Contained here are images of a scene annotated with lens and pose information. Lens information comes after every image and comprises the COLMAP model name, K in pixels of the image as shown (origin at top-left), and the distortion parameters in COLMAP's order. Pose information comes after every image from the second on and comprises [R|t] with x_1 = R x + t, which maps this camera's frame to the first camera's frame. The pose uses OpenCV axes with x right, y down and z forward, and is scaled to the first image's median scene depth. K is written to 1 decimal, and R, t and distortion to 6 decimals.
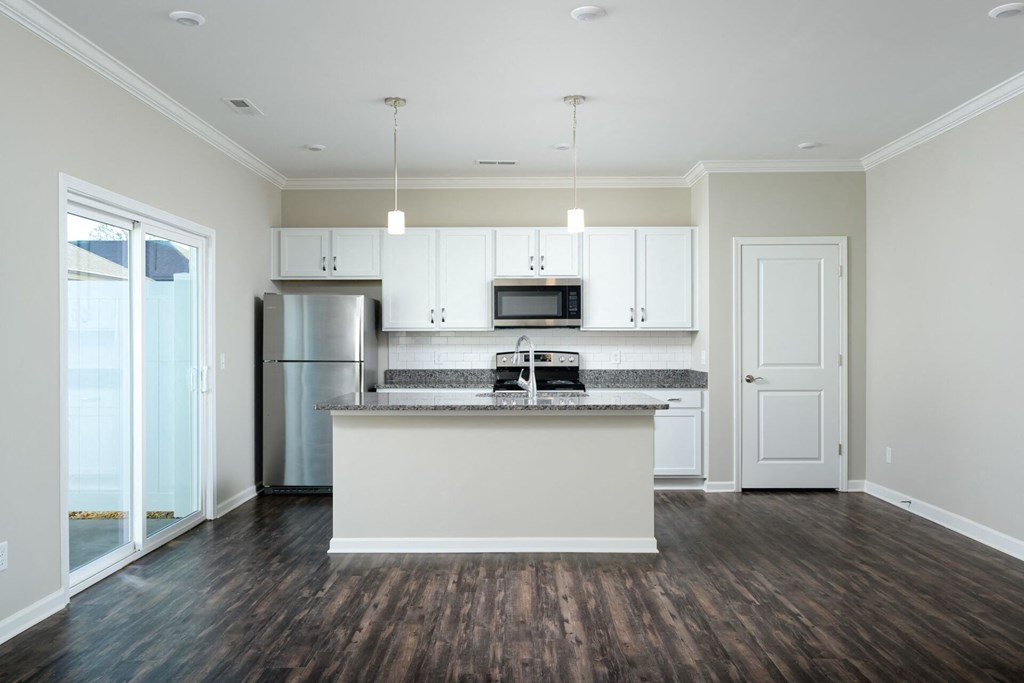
lens RADIAL K [[814.6, 0, 512.0], [0, 814.6, 341.5], [0, 0, 1]] dist [0.003274, 0.002797]
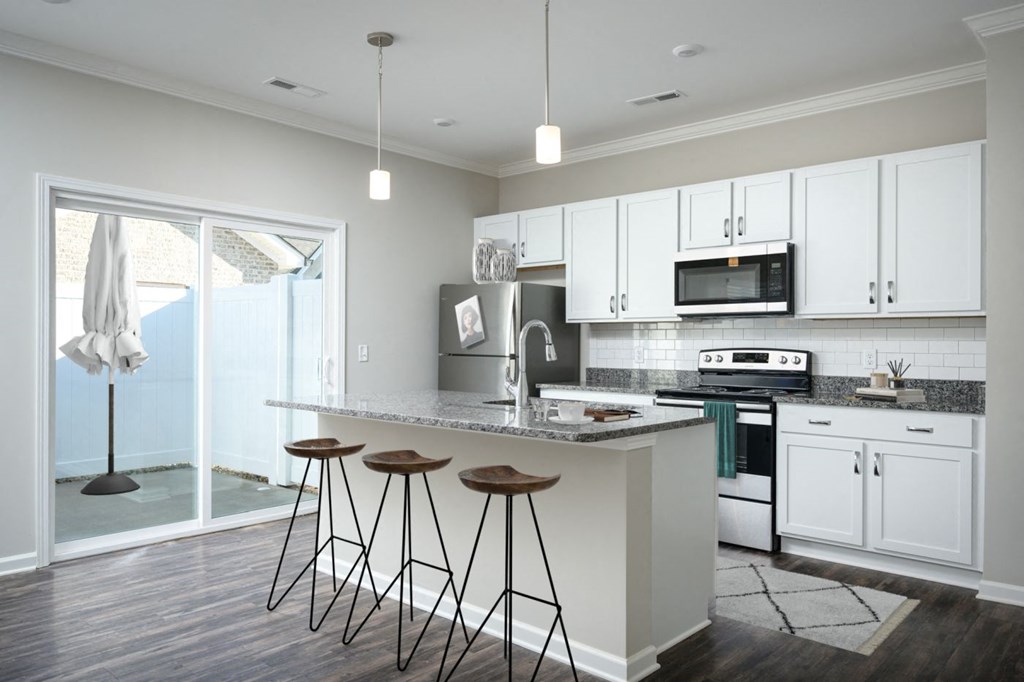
lens RADIAL K [[737.4, 0, 512.0], [0, 737.4, 341.0], [0, 0, 1]] dist [0.000913, 0.001616]
pose [[0.747193, 0.003497, -0.664598, 0.323379], [-0.007180, 0.999970, -0.002811, 0.009081], [0.664568, 0.006872, 0.747196, 0.375873]]
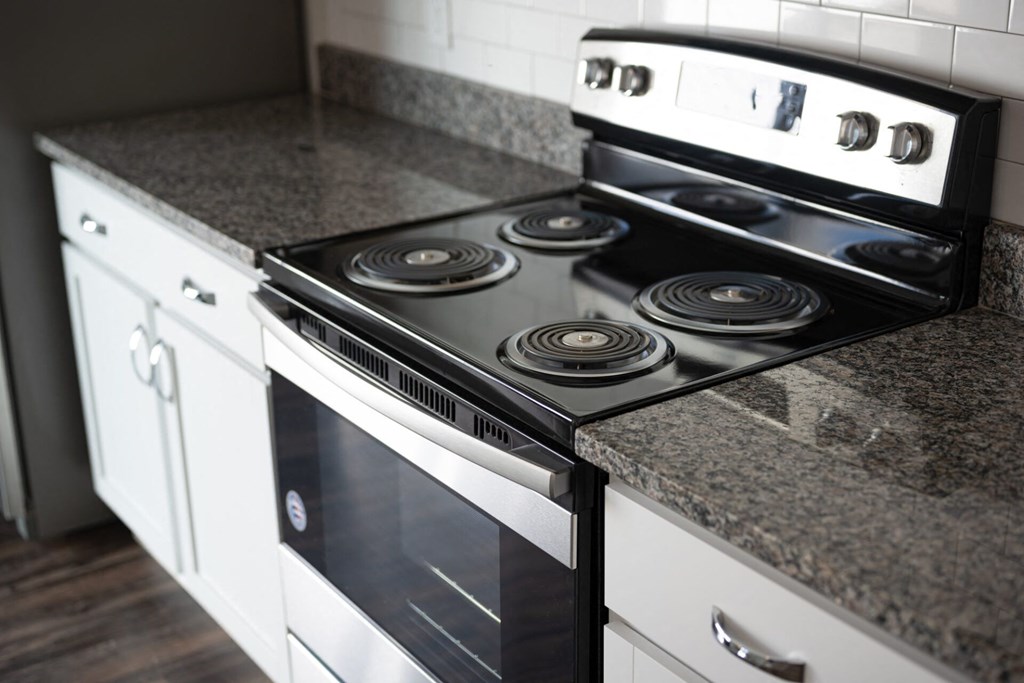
lens RADIAL K [[1463.2, 0, 534.1], [0, 1463.2, 343.4], [0, 0, 1]] dist [-0.033275, 0.001012]
pose [[0.567817, 0.280733, -0.773804, 0.240248], [0.012510, 0.936995, 0.349118, -0.032656], [0.823060, -0.207915, 0.528530, 0.848320]]
